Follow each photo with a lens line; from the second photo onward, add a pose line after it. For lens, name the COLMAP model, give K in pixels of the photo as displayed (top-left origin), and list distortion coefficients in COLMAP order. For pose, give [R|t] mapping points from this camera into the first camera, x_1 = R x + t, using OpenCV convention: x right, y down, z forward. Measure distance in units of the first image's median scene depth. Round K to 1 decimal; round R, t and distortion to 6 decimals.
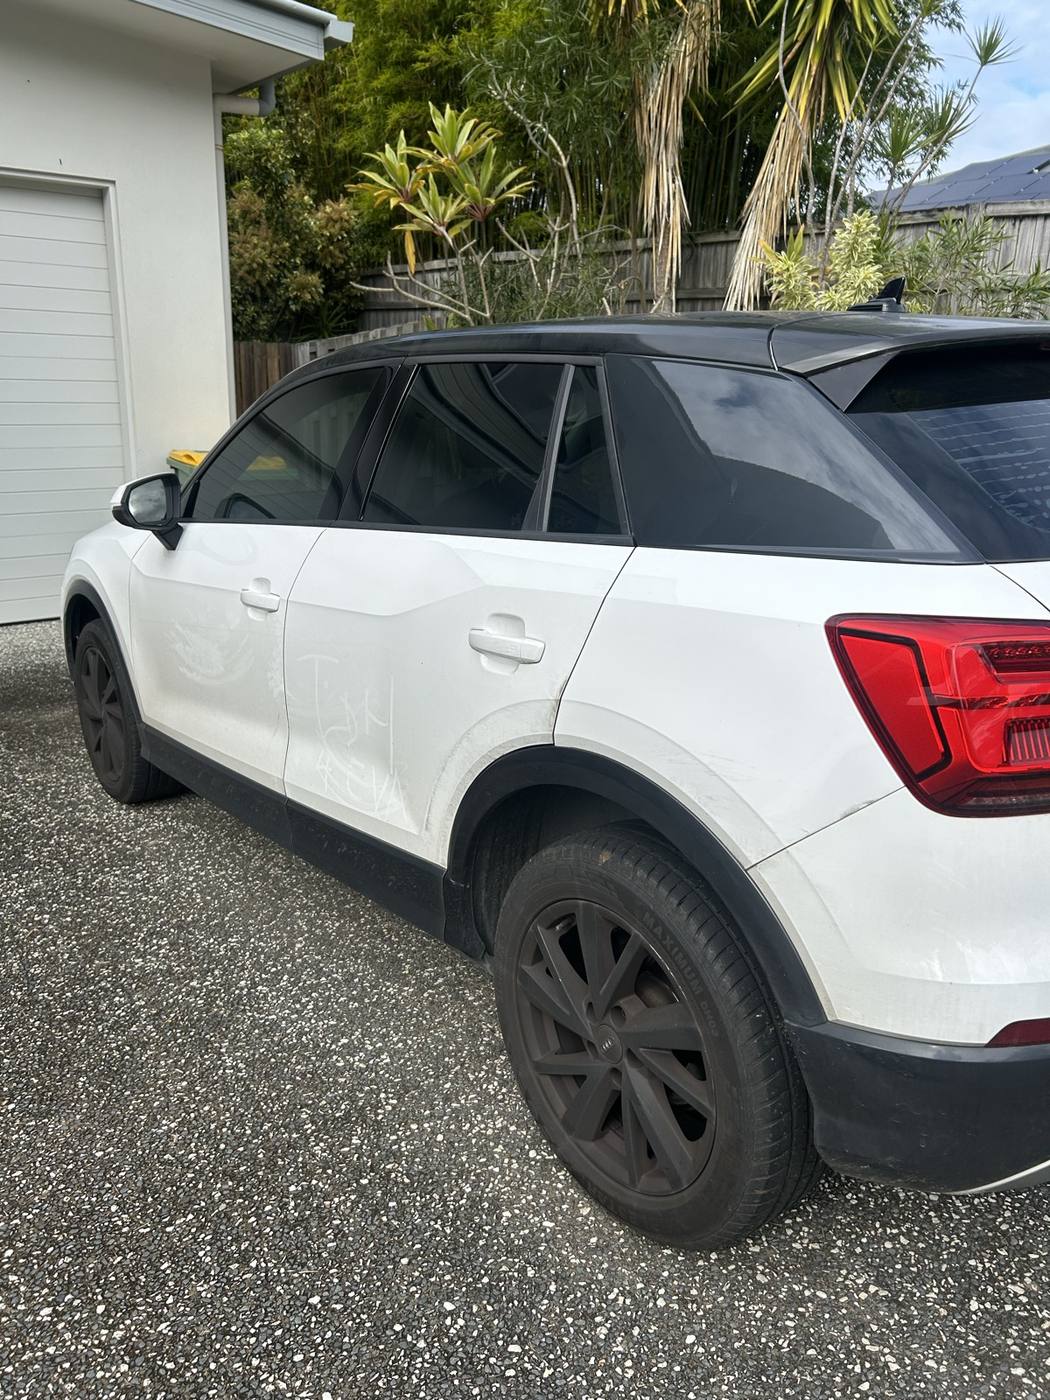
lens RADIAL K [[1049.3, 0, 534.4], [0, 1049.3, 690.9], [0, 0, 1]] dist [0.033878, -0.044710]
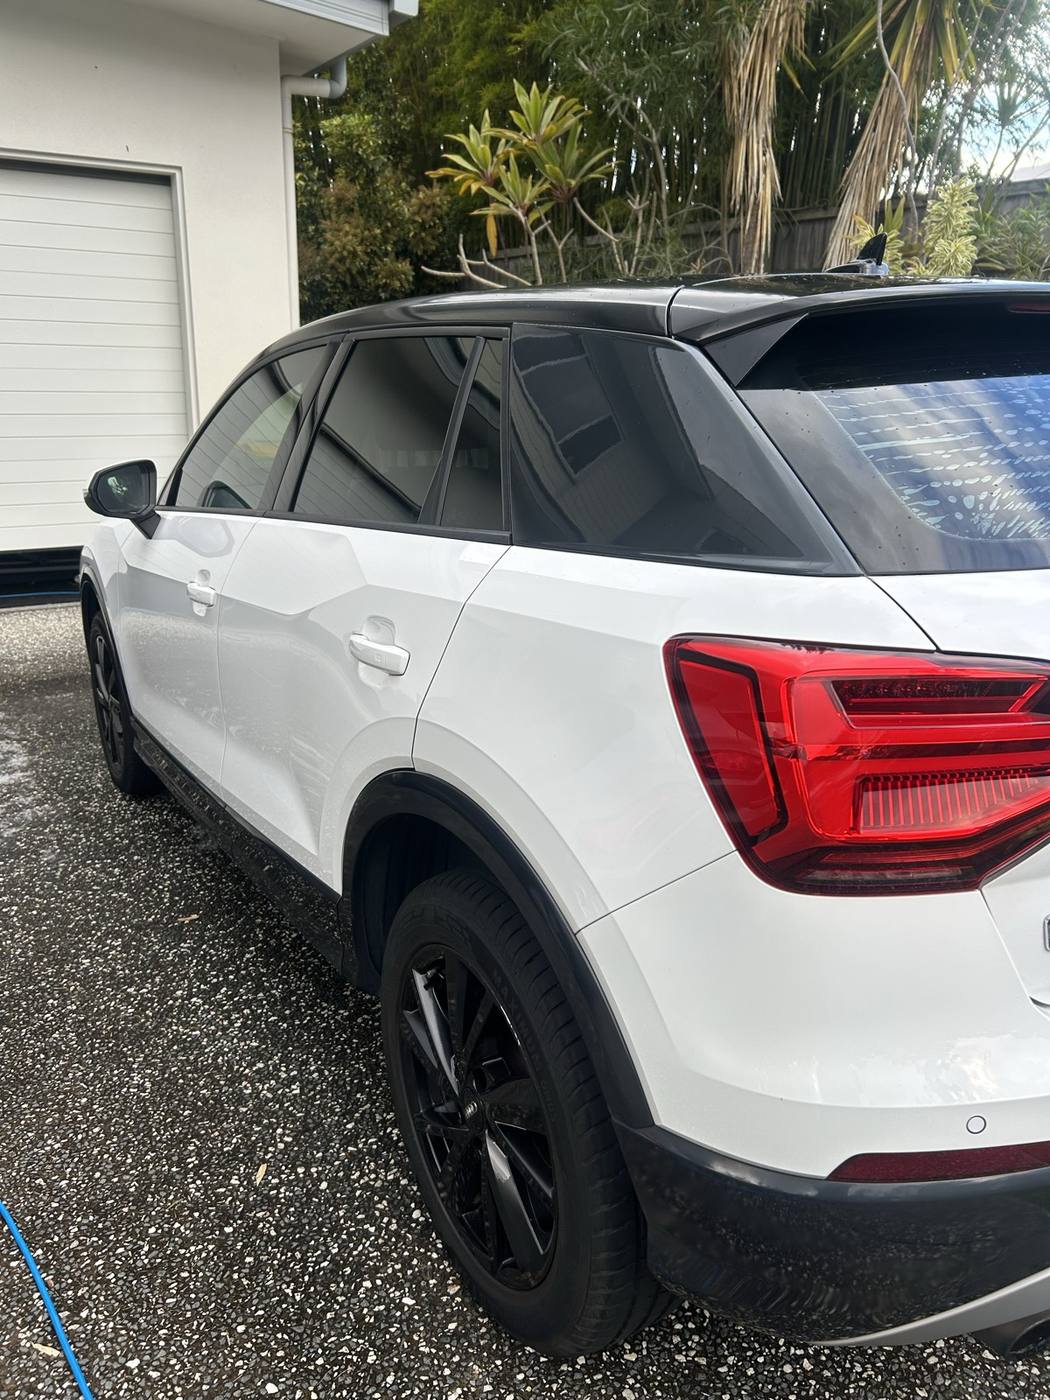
lens RADIAL K [[1049.3, 0, 519.9], [0, 1049.3, 702.4], [0, 0, 1]] dist [0.033878, -0.044710]
pose [[0.992202, 0.034825, -0.119679, 0.153064], [-0.032642, 0.999264, 0.020150, -0.018374], [0.120292, -0.016086, 0.992608, 0.100876]]
